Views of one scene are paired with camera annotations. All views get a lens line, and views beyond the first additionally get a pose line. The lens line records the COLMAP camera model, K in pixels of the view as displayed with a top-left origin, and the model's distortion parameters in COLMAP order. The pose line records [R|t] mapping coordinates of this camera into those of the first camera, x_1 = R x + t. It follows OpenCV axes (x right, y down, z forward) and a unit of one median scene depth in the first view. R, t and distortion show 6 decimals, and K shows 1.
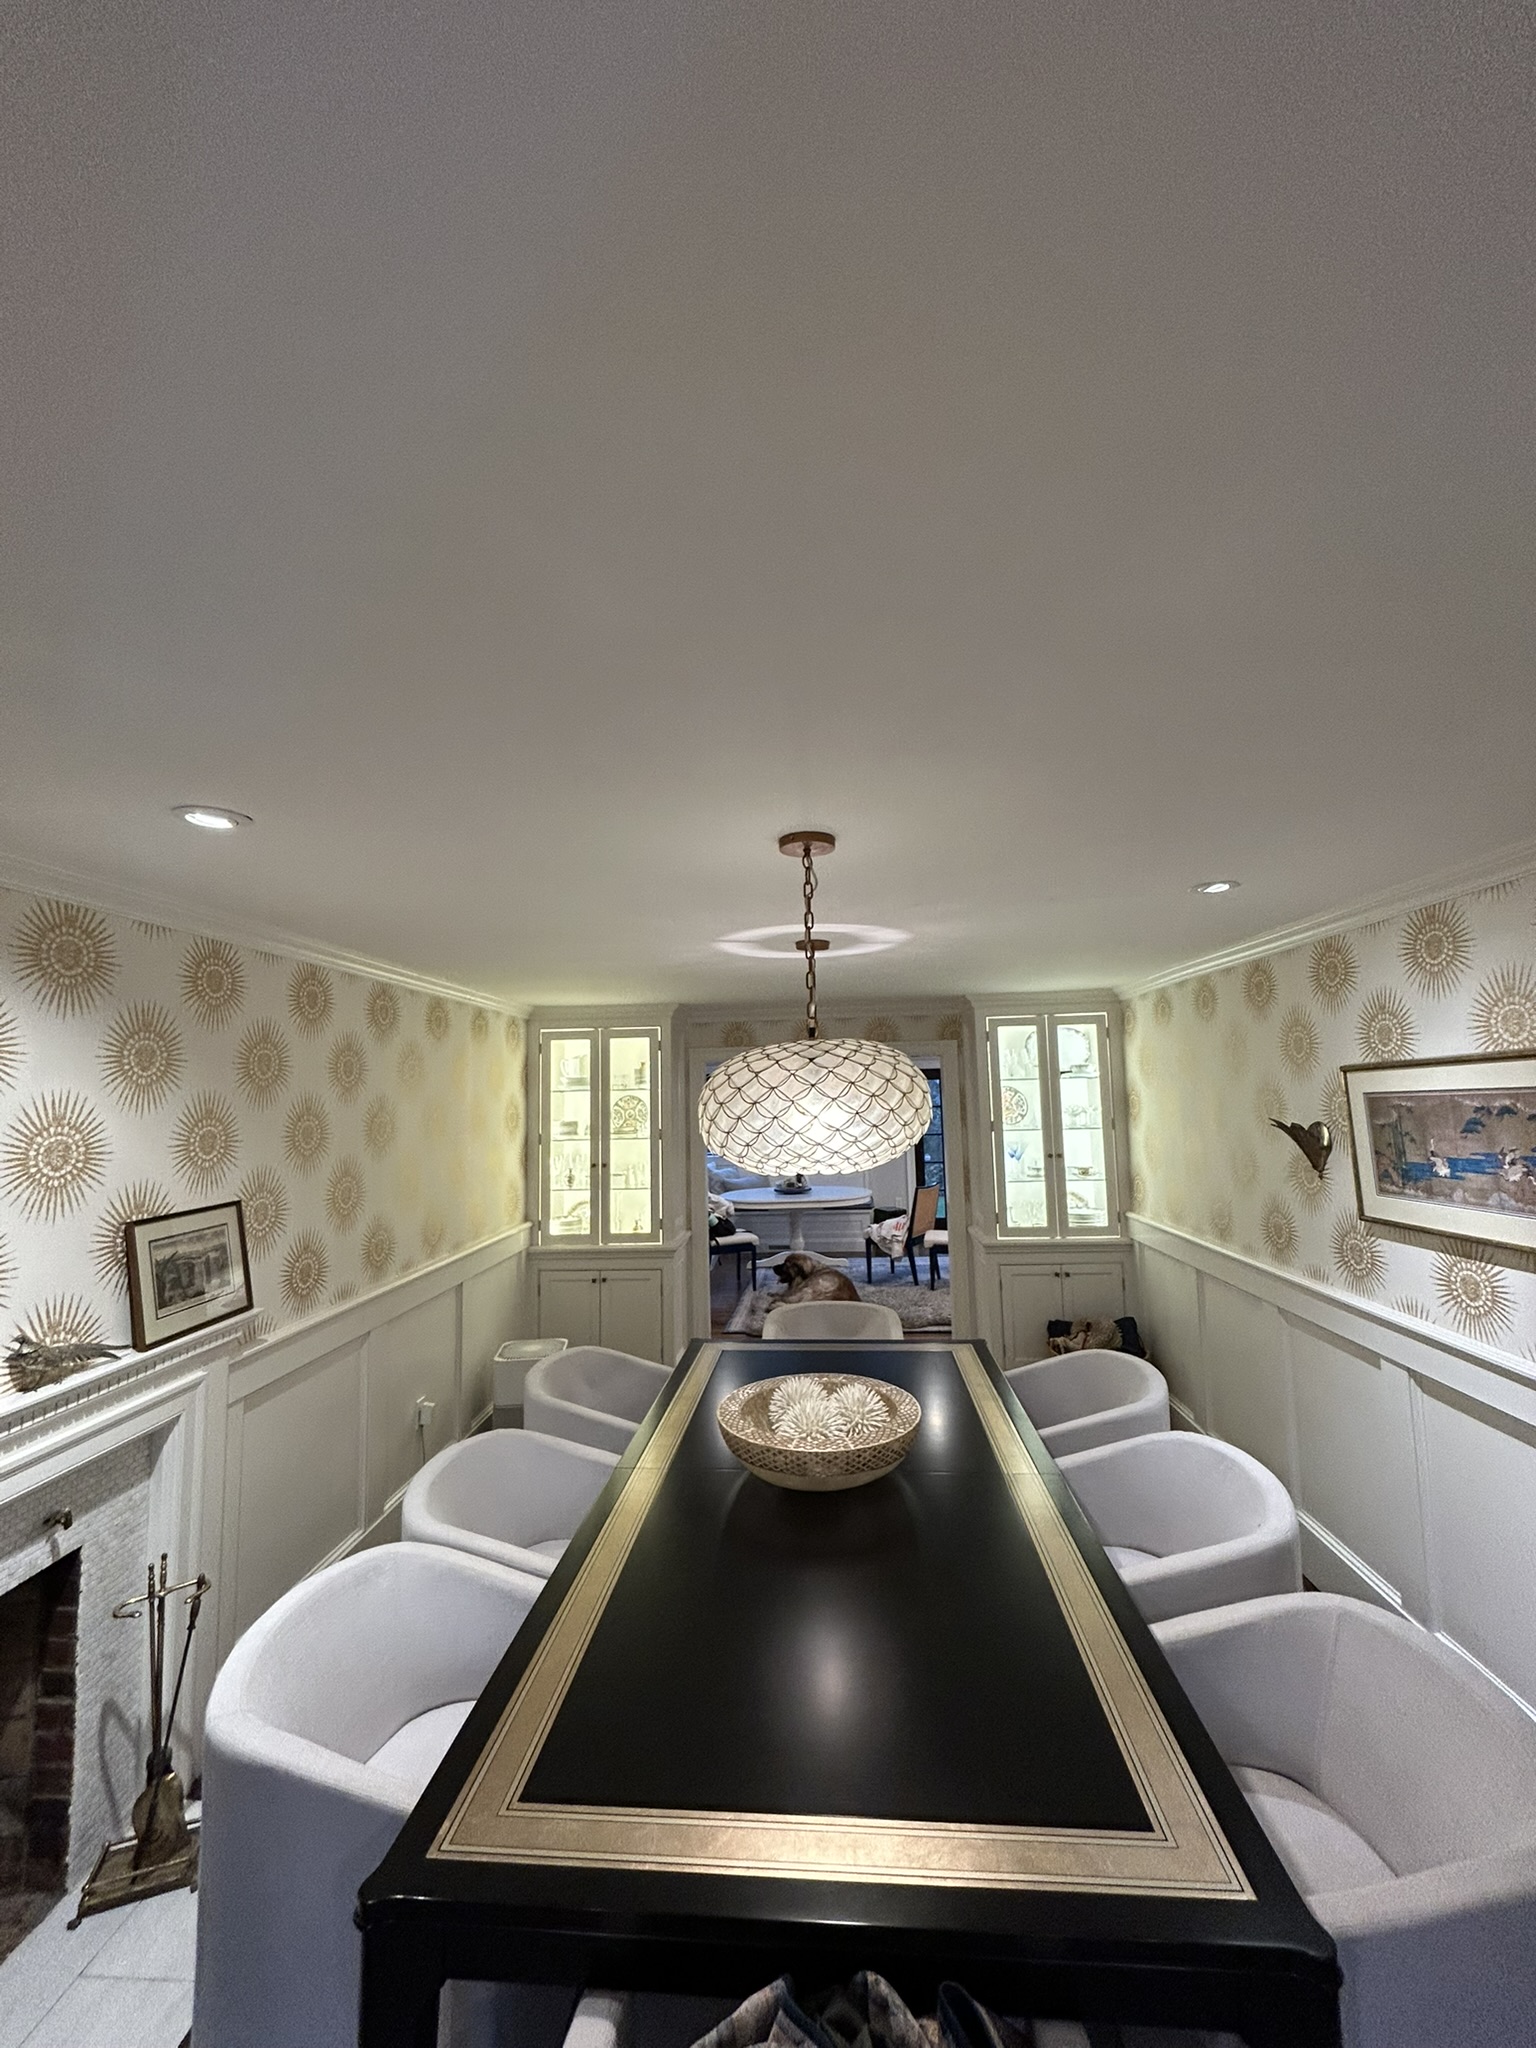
lens RADIAL K [[827.7, 0, 772.5], [0, 827.7, 1021.6], [0, 0, 1]] dist [-0.001097, -0.000212]
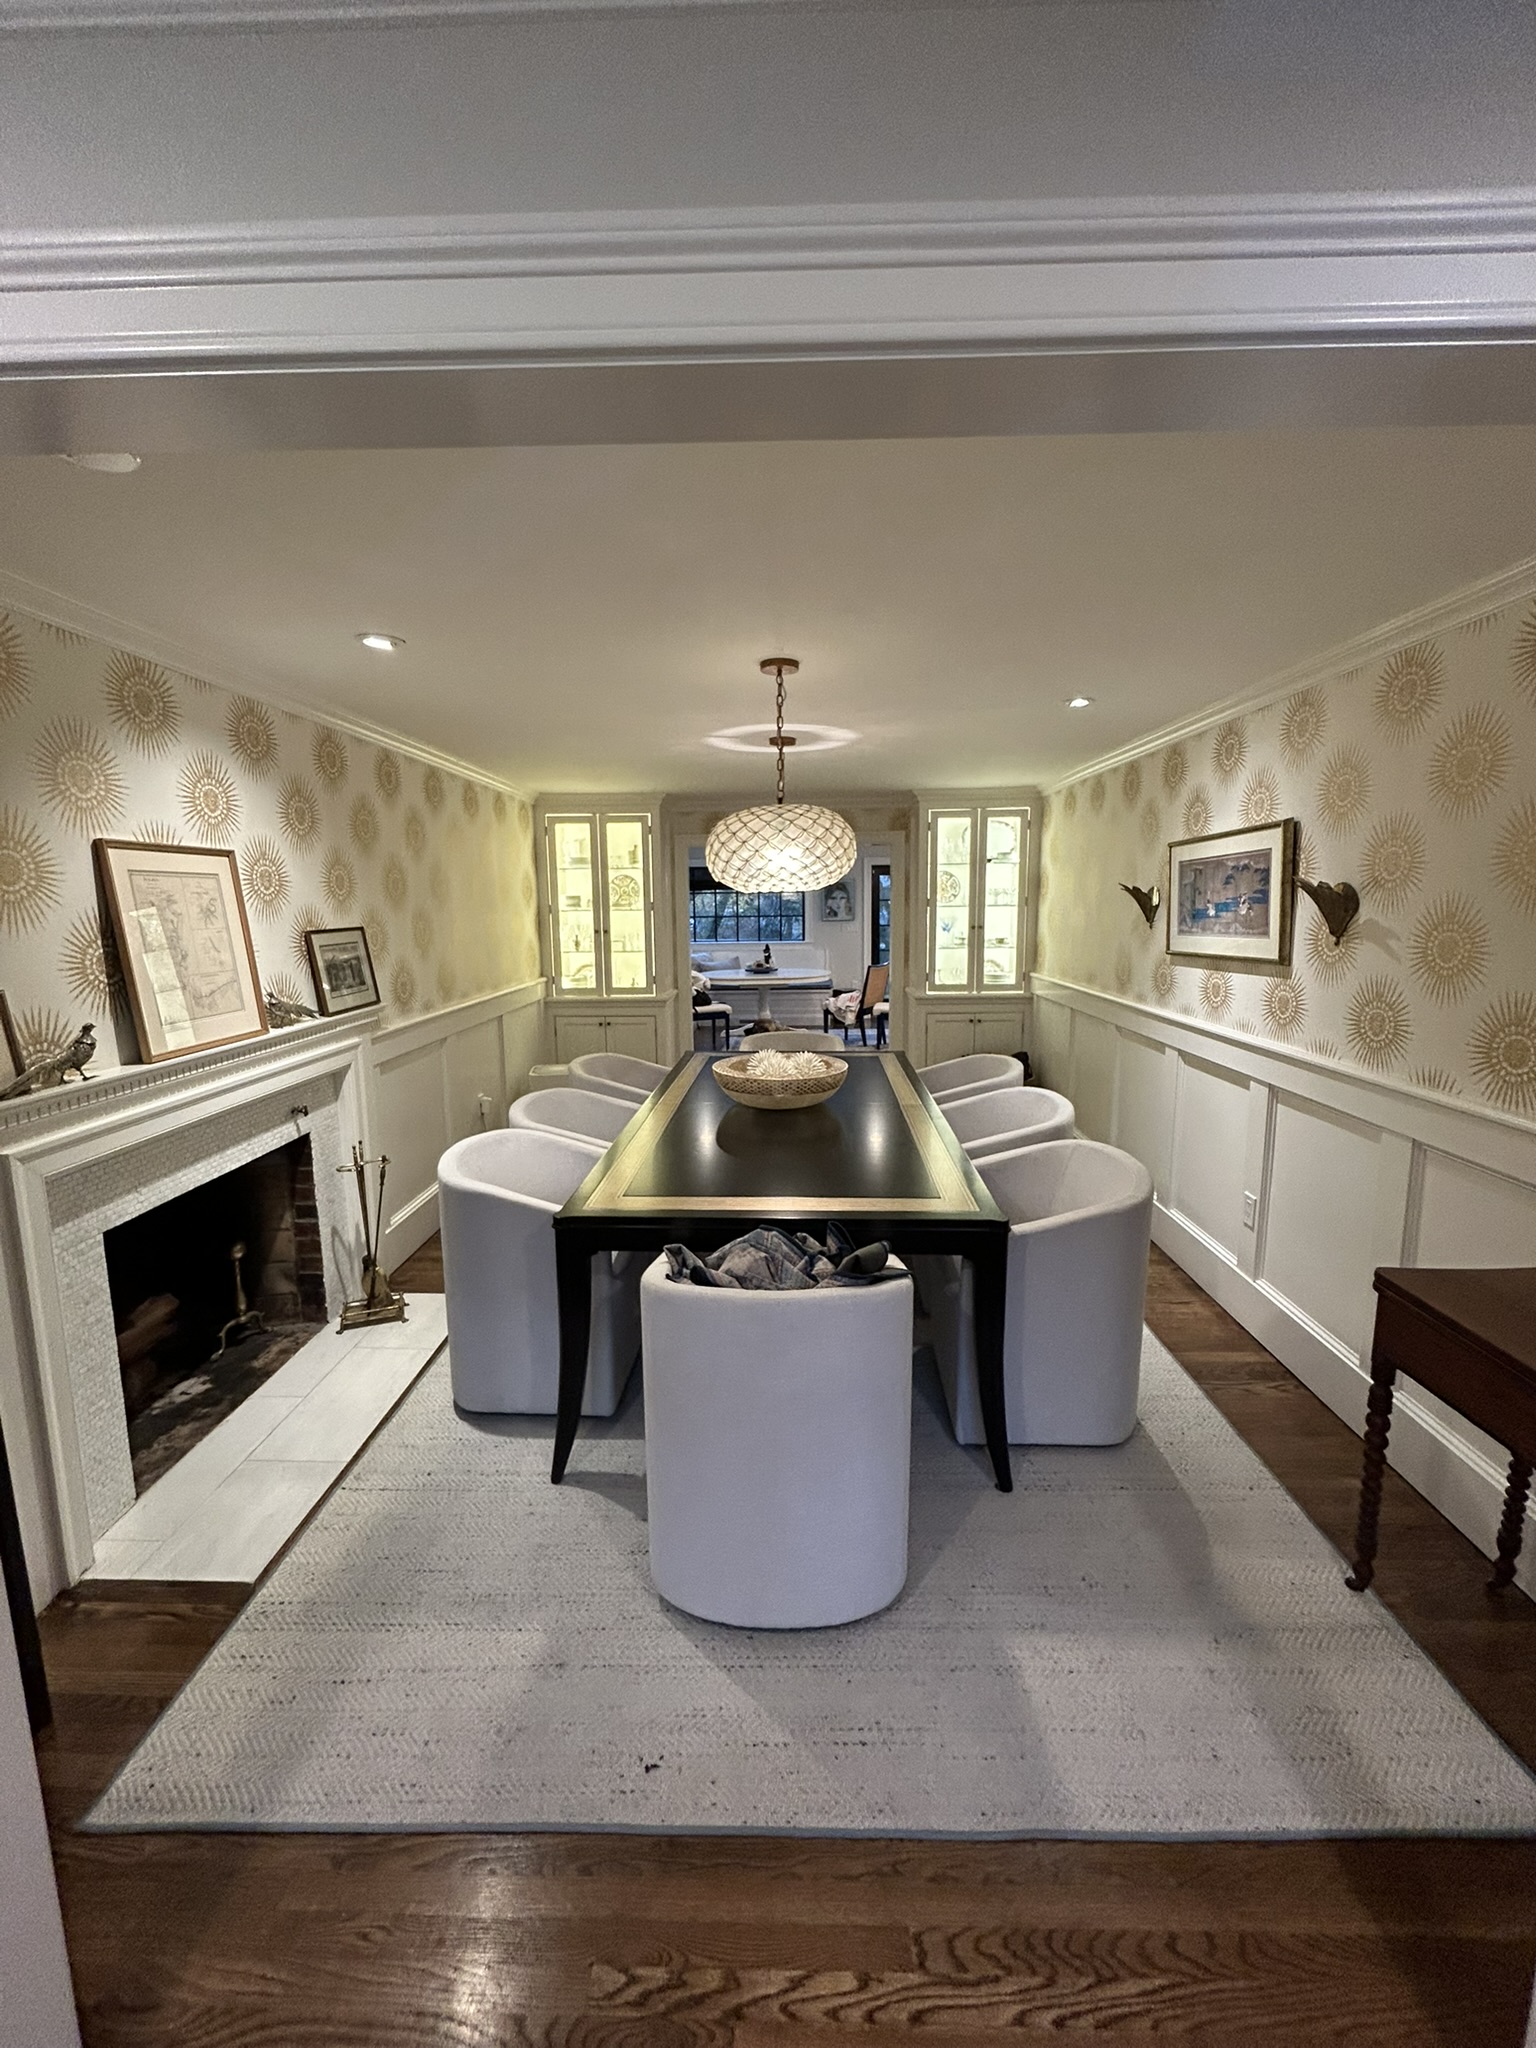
lens RADIAL K [[827.7, 0, 772.5], [0, 827.7, 1021.6], [0, 0, 1]] dist [-0.001097, -0.000212]
pose [[0.999163, 0.007622, 0.040196, -0.012168], [-0.016644, 0.973244, 0.229172, 0.029711], [-0.037374, -0.229649, 0.972556, -0.277753]]
